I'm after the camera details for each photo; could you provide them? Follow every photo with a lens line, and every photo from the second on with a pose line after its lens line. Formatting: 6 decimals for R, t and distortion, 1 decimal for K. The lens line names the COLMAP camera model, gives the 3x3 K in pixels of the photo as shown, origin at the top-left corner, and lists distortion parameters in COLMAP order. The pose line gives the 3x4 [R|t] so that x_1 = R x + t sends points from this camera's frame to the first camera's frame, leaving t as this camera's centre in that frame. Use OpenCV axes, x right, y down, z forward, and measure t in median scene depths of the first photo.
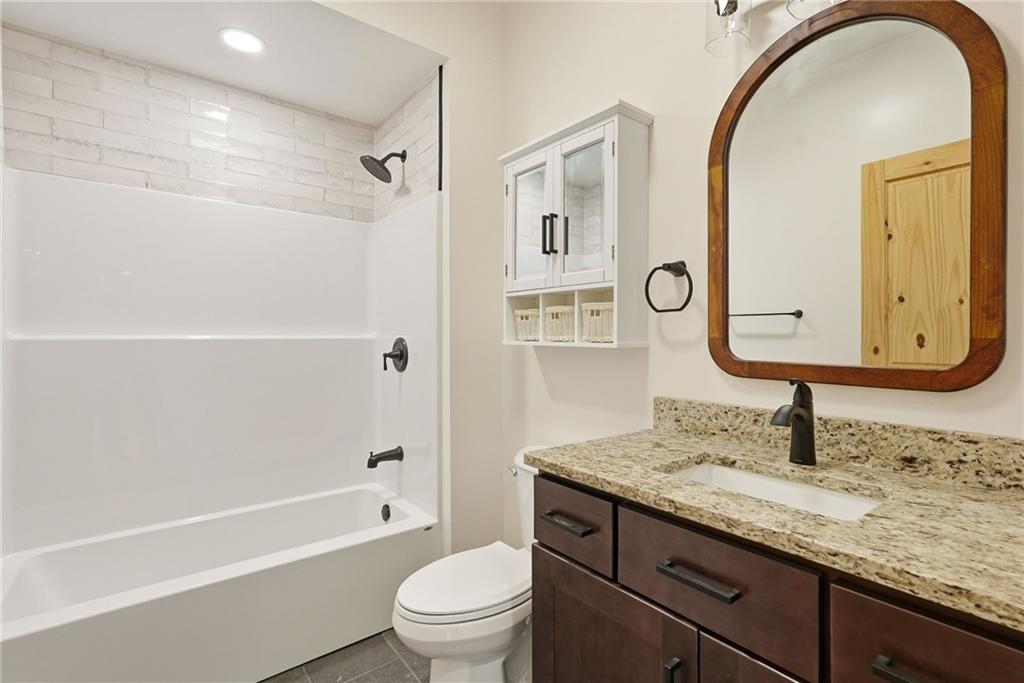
lens RADIAL K [[462.2, 0, 504.0], [0, 462.2, 335.8], [0, 0, 1]] dist [-0.009134, 0.004396]
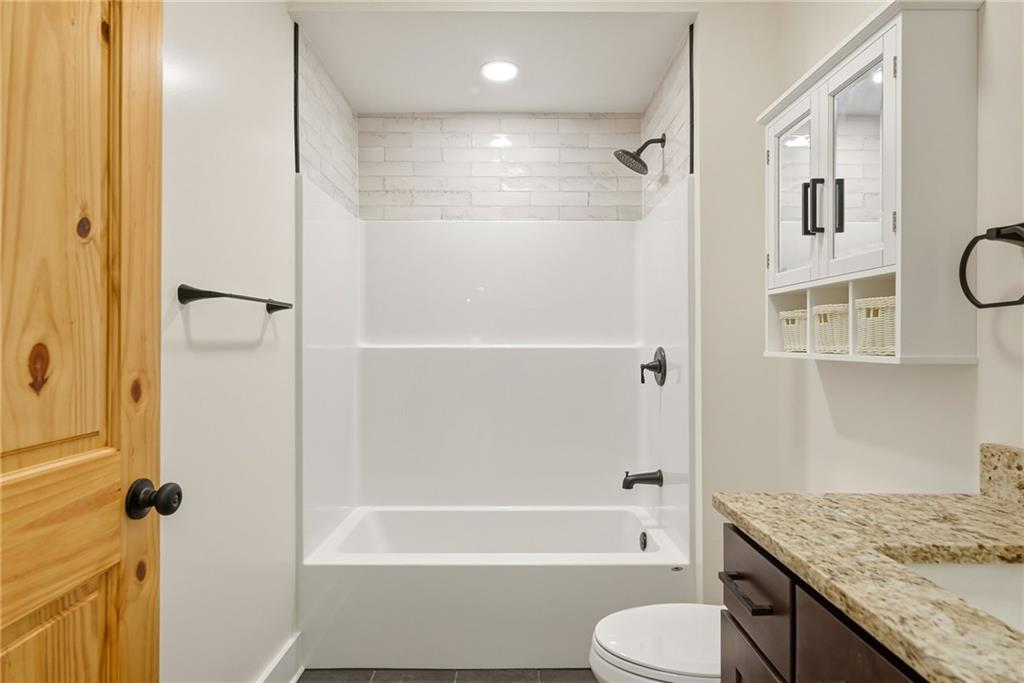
lens RADIAL K [[518.5, 0, 513.8], [0, 518.5, 345.7], [0, 0, 1]] dist [-0.004602, 0.004631]
pose [[0.802488, 0.001464, -0.596666, 0.185603], [0.000598, 0.999995, 0.003258, -0.002295], [0.596667, -0.002971, 0.802483, 0.048424]]
